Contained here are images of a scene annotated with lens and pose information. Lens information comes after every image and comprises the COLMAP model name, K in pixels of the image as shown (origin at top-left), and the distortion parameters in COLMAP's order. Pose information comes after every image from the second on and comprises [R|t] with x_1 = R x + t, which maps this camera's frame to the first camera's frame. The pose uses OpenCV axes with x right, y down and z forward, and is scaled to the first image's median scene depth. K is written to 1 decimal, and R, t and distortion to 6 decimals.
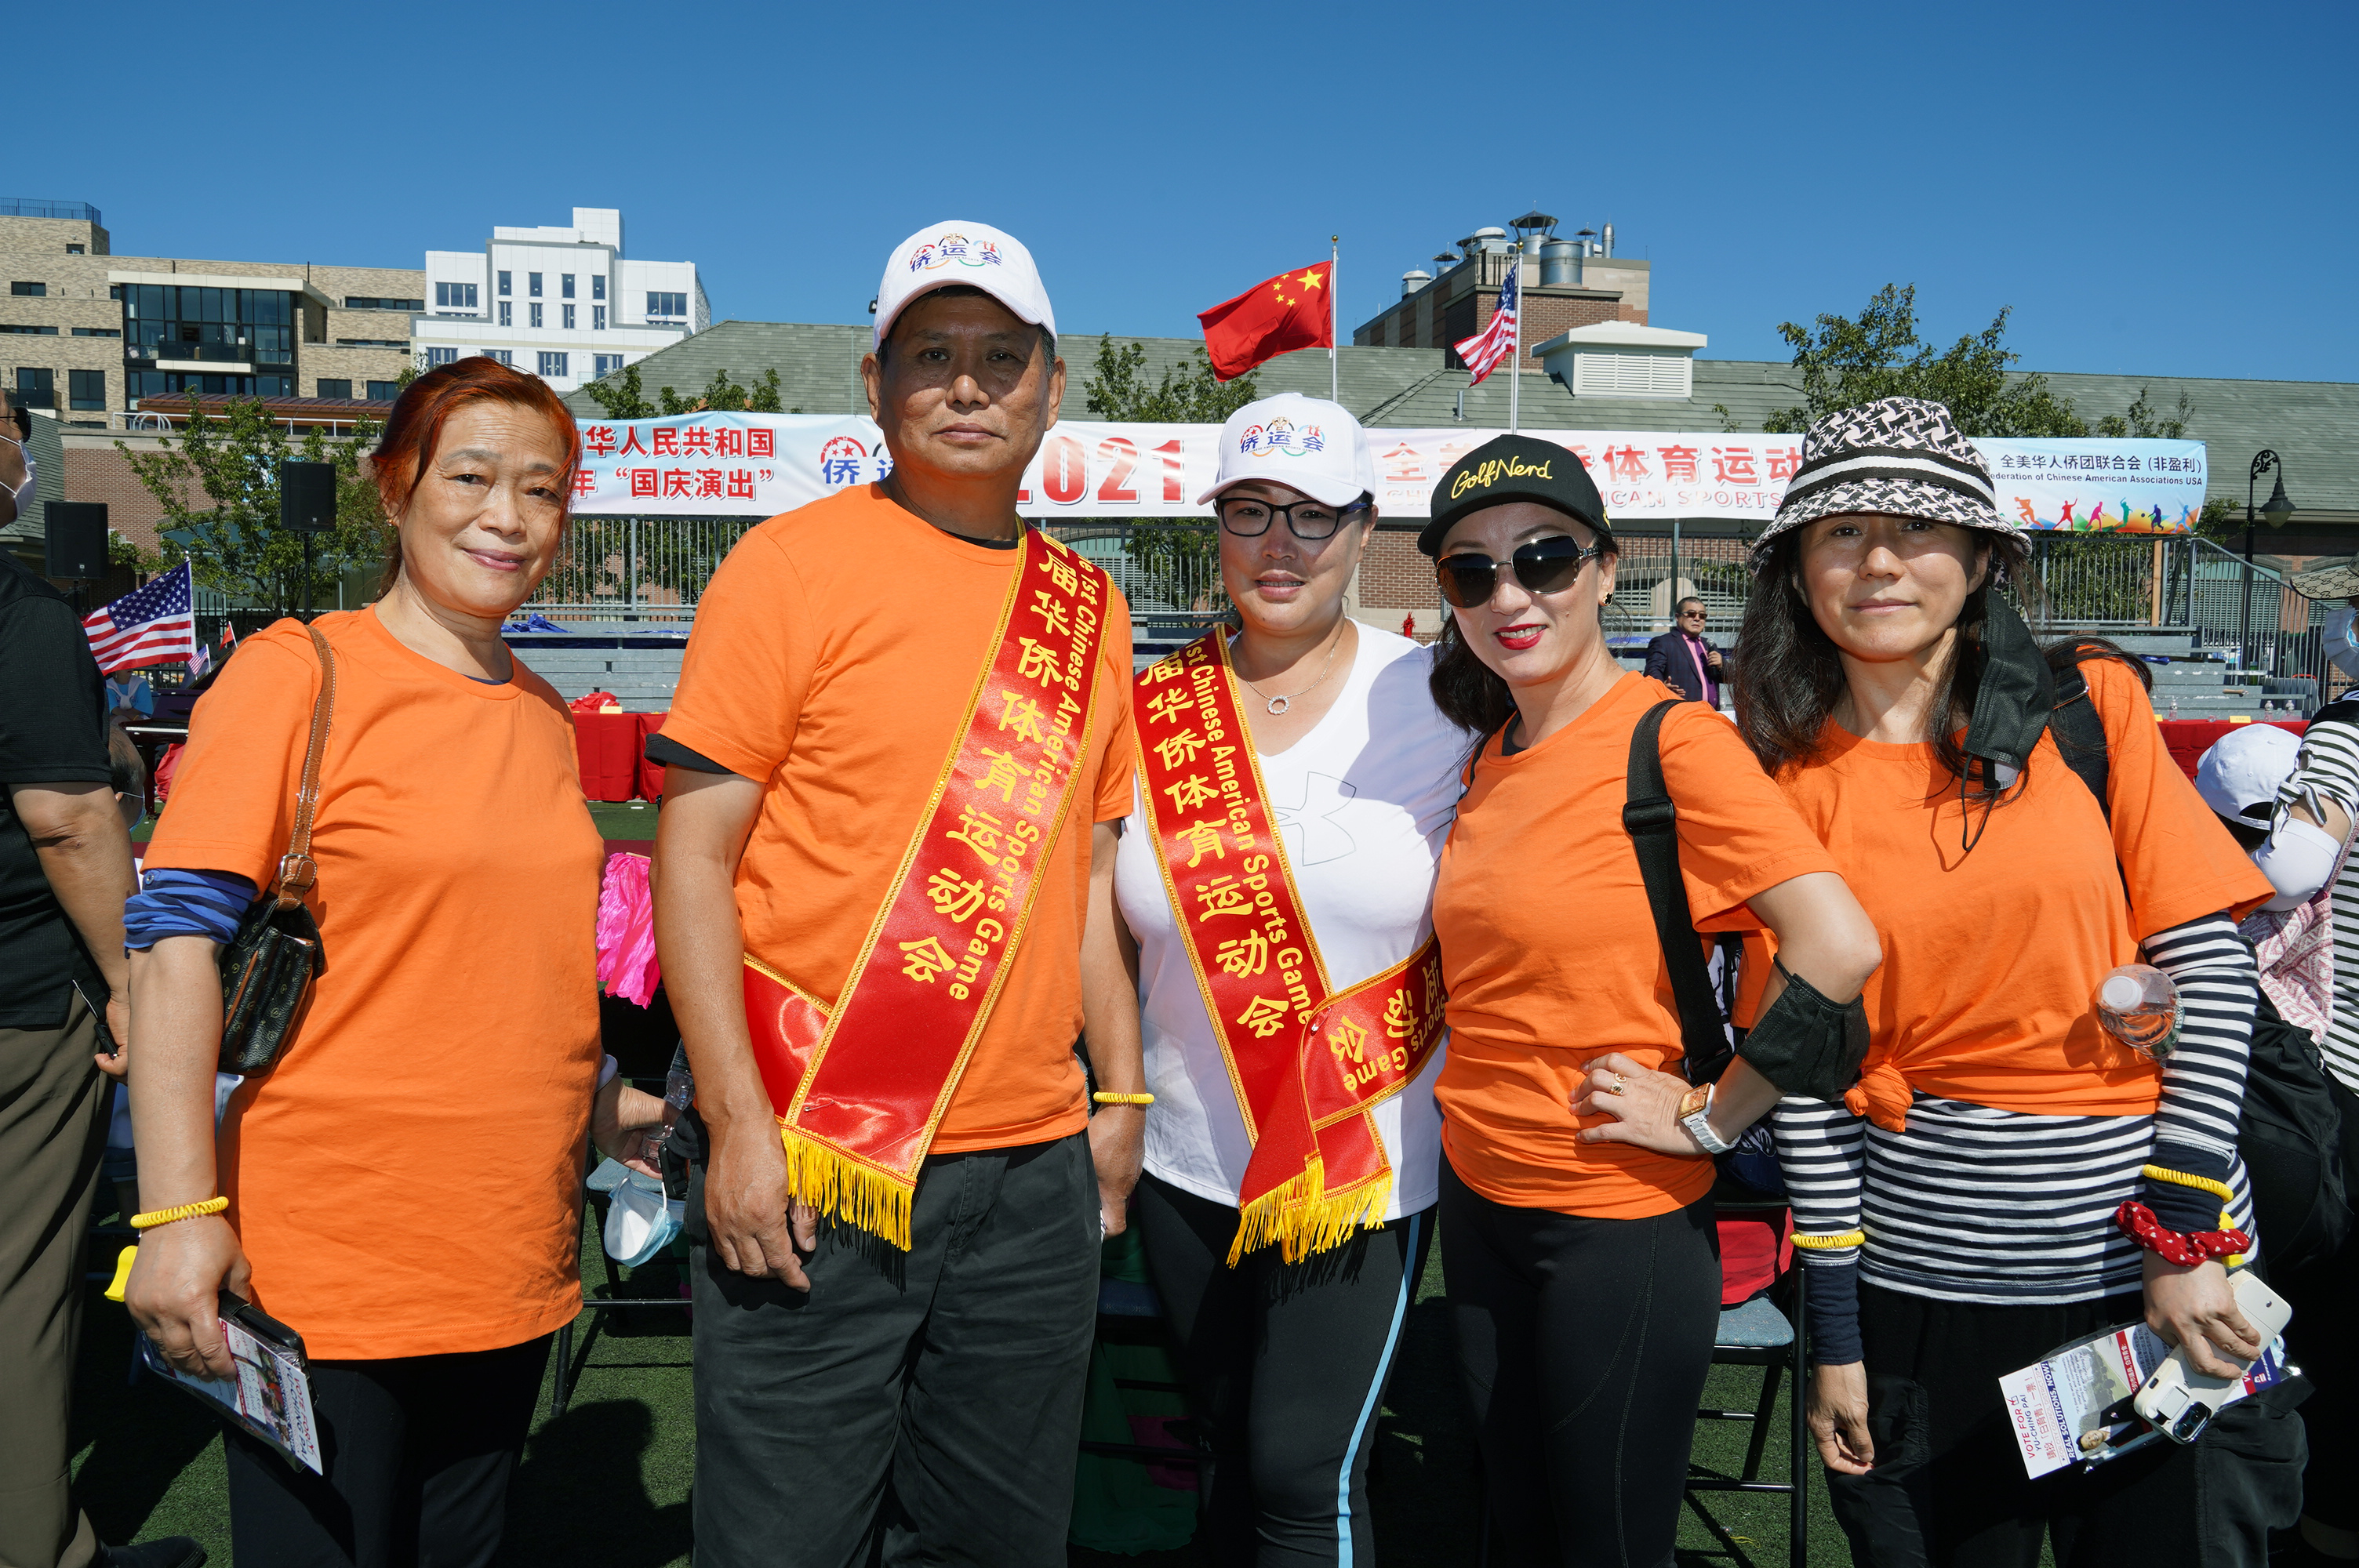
lens RADIAL K [[1931.6, 0, 1180.3], [0, 1931.6, 776.6], [0, 0, 1]] dist [0.046556, -0.025864]
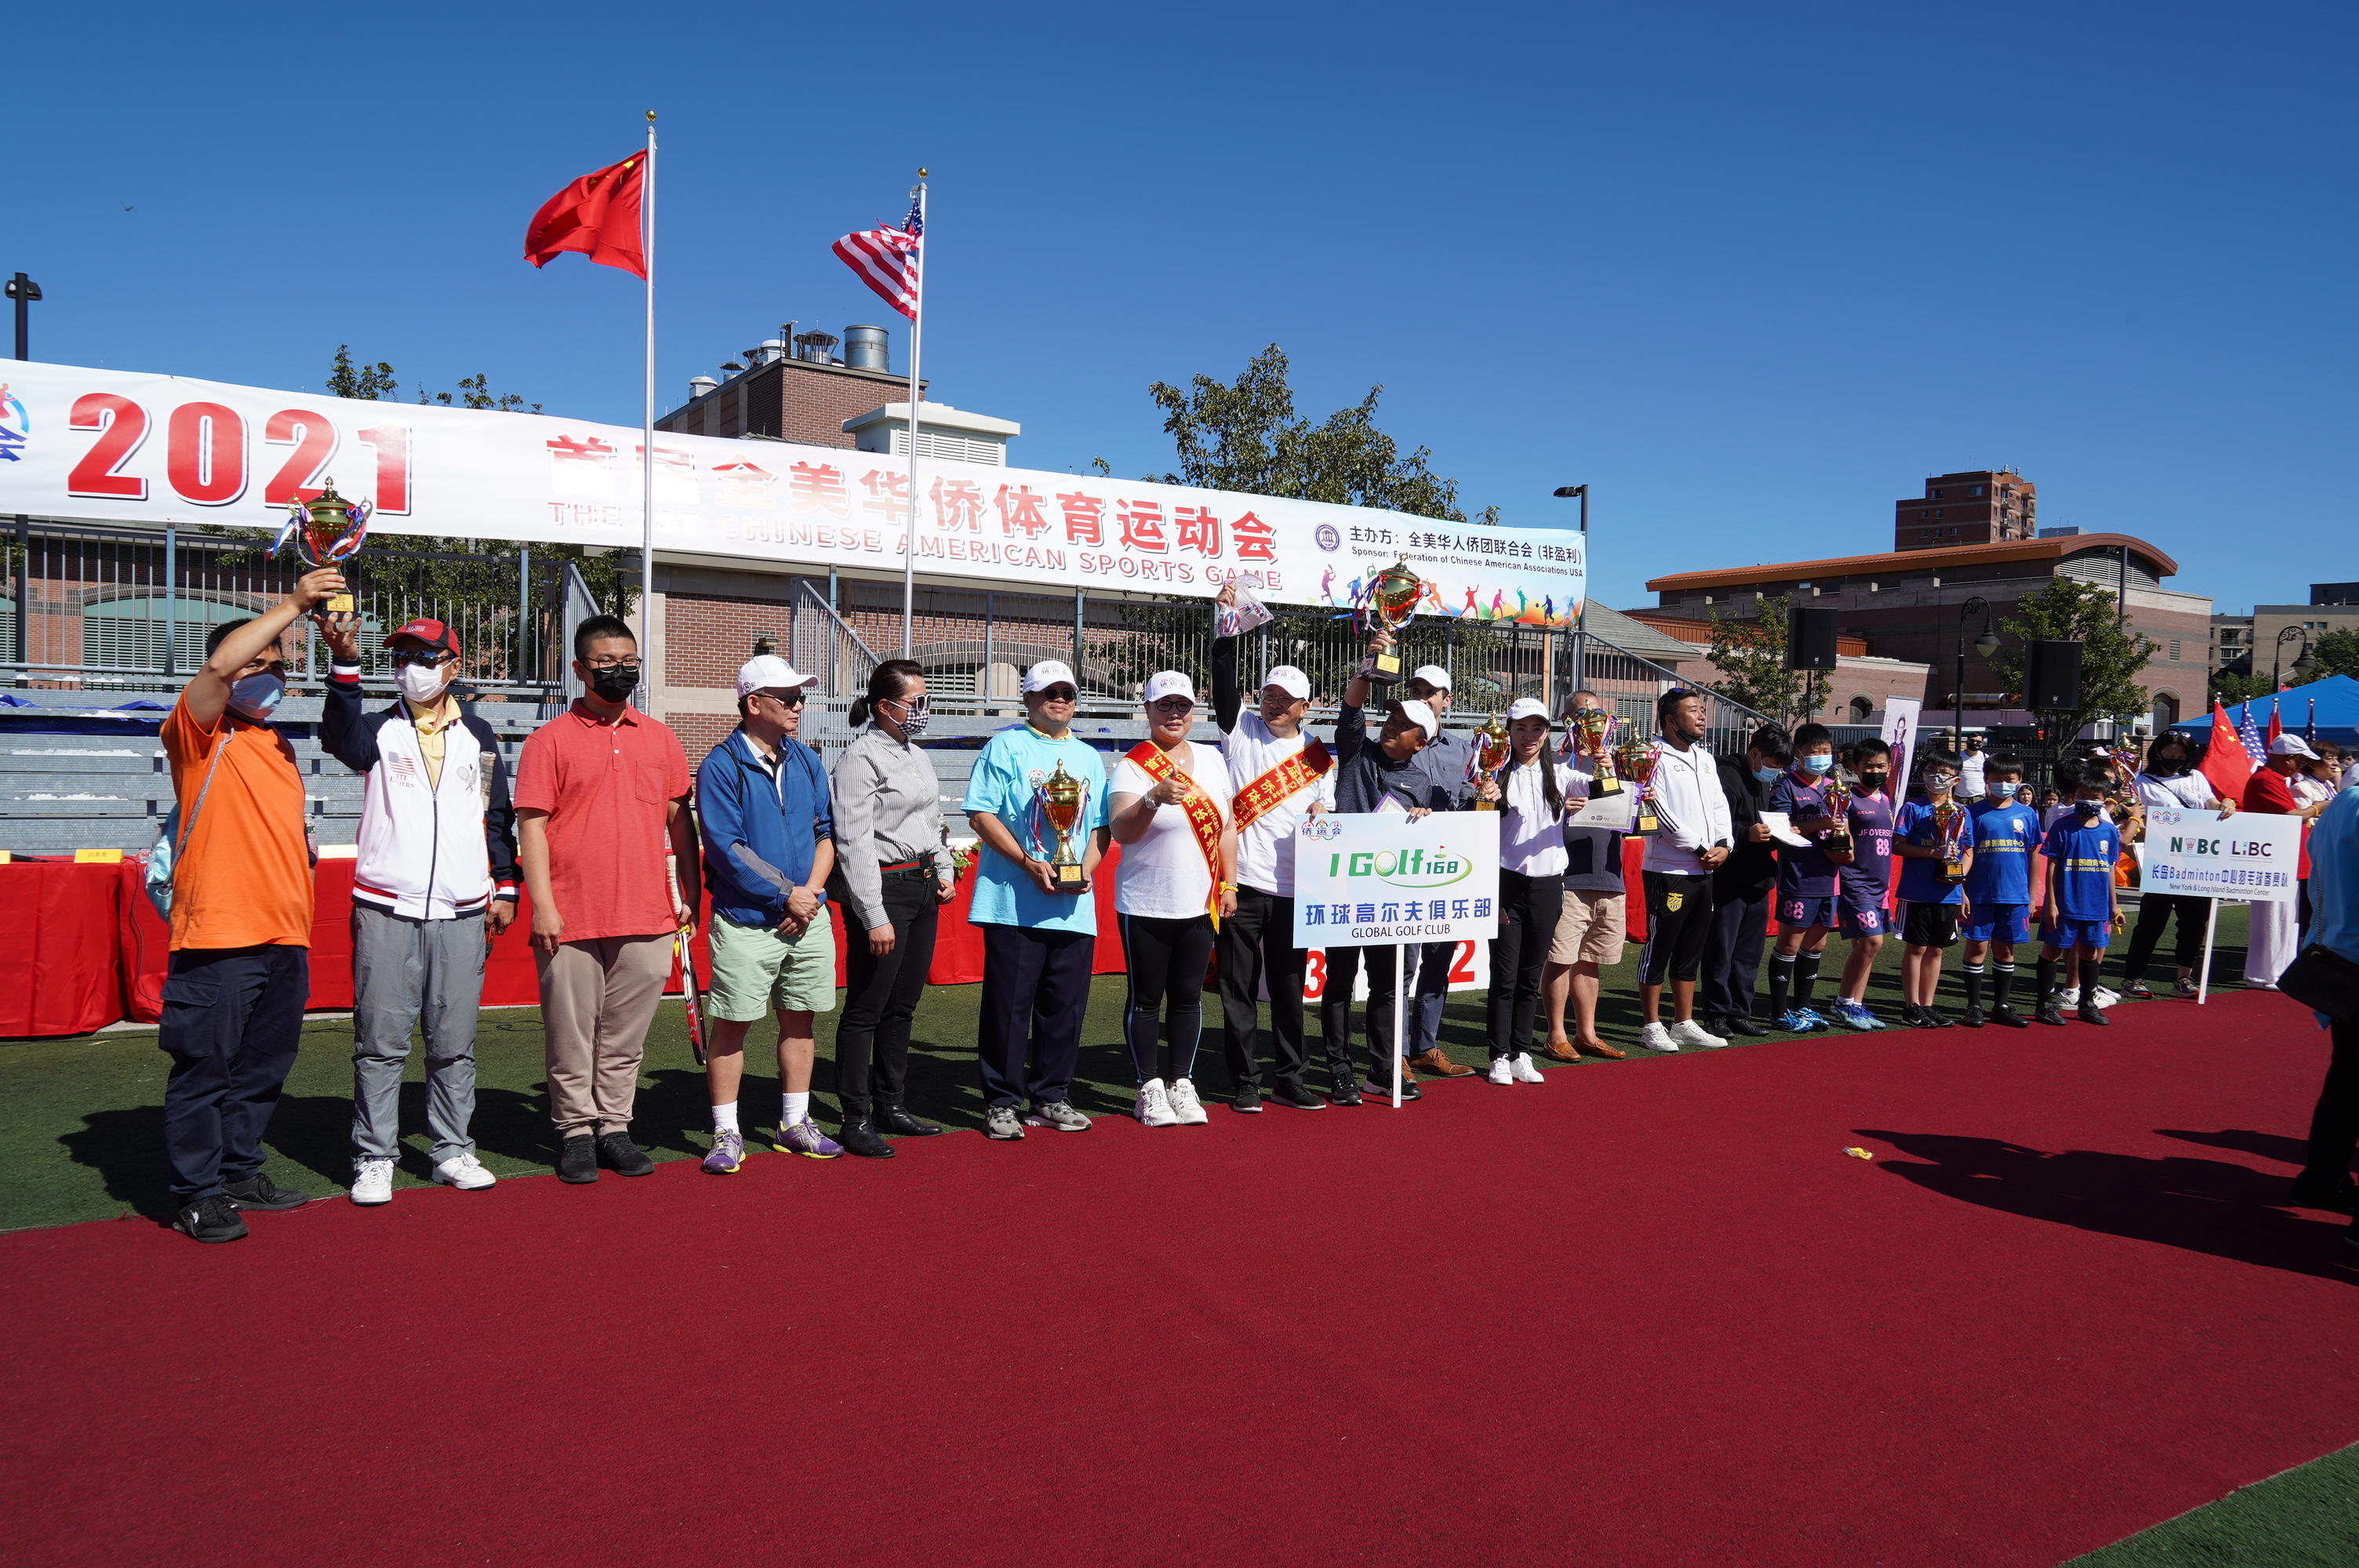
lens RADIAL K [[1619.4, 0, 1201.6], [0, 1619.4, 721.7], [0, 0, 1]] dist [-0.016155, 0.021993]
pose [[0.909693, 0.019437, 0.414826, 0.019561], [0.010095, 0.997574, -0.068881, -0.023664], [-0.415158, 0.066848, 0.907290, 0.339463]]
